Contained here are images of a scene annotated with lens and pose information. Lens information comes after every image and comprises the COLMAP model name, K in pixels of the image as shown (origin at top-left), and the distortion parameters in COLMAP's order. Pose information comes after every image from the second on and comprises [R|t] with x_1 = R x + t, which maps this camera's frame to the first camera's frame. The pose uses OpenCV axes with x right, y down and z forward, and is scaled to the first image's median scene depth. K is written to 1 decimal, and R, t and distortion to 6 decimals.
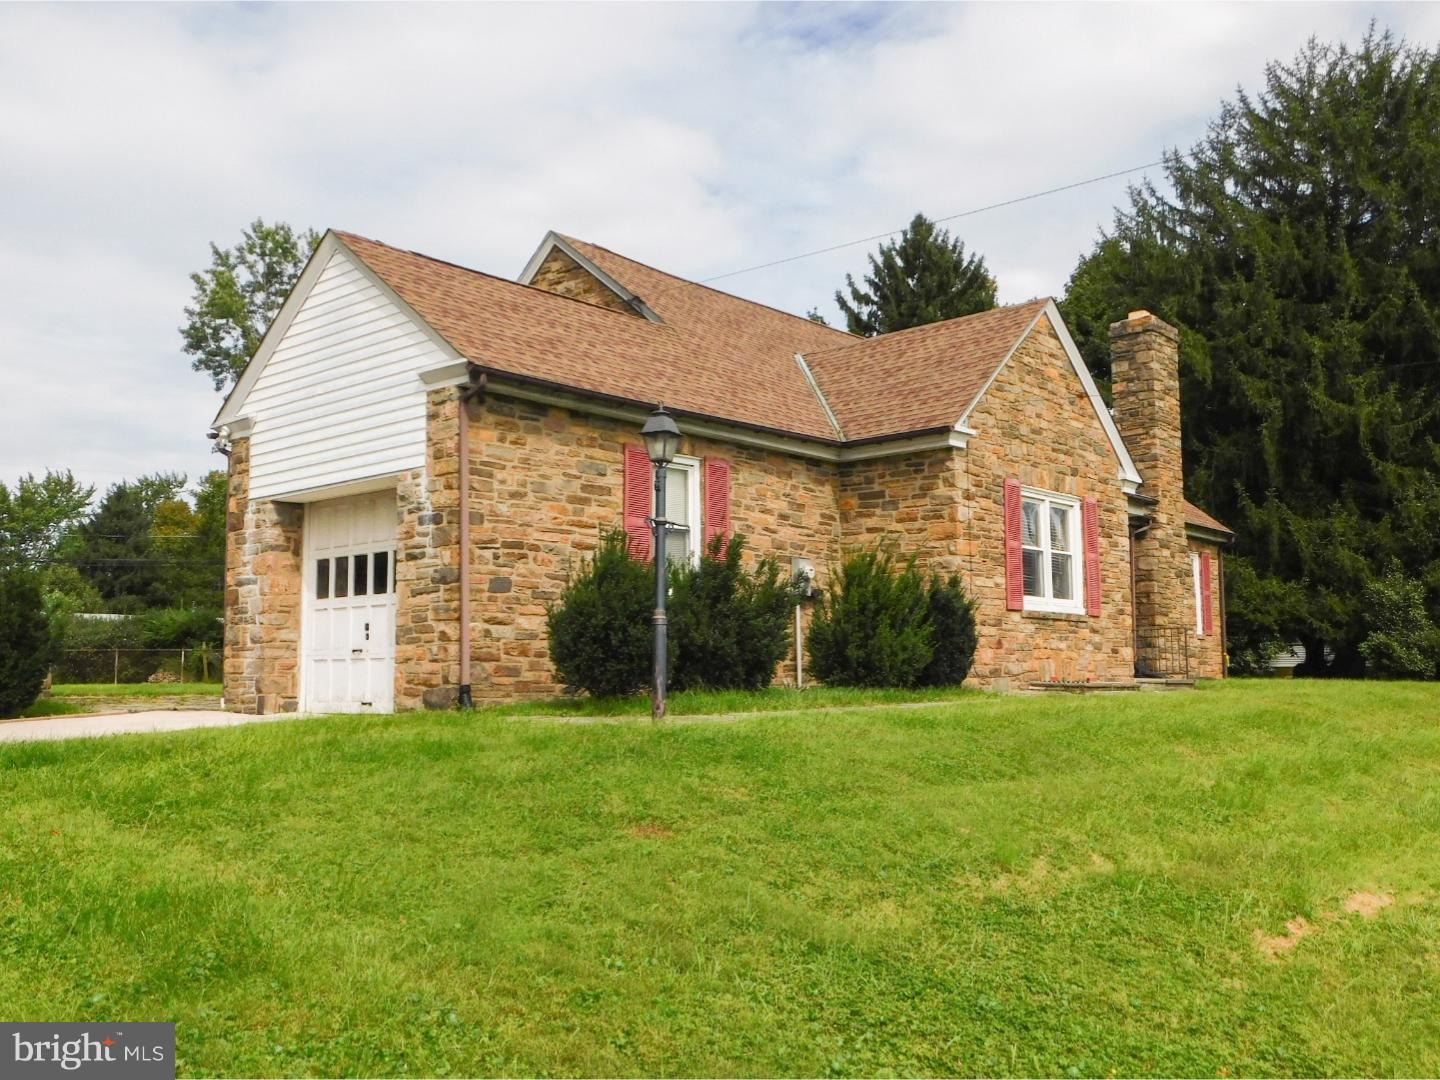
lens RADIAL K [[1273.1, 0, 719.3], [0, 1273.1, 534.1], [0, 0, 1]] dist [0.003816, -0.000316]
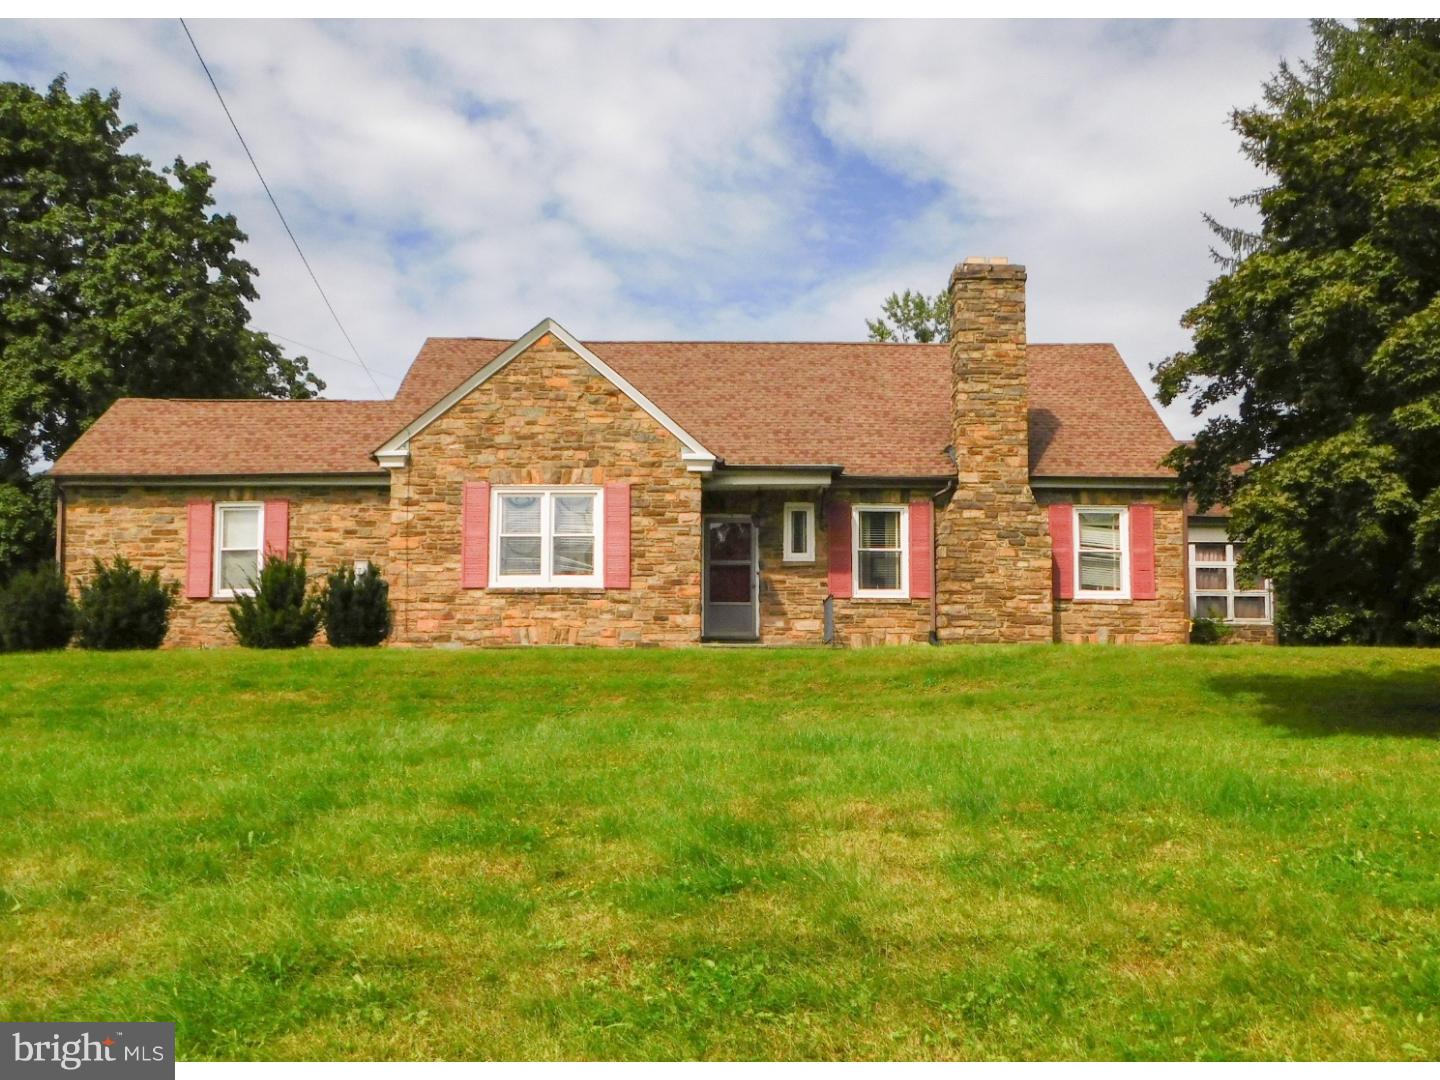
lens RADIAL K [[1173.3, 0, 719.4], [0, 1173.3, 550.7], [0, 0, 1]] dist [-0.006672, 0.009640]
pose [[0.684039, -0.083964, -0.724597, 1.265947], [0.081889, 0.995913, -0.038098, 0.089371], [0.724835, -0.033276, 0.688119, 0.406238]]
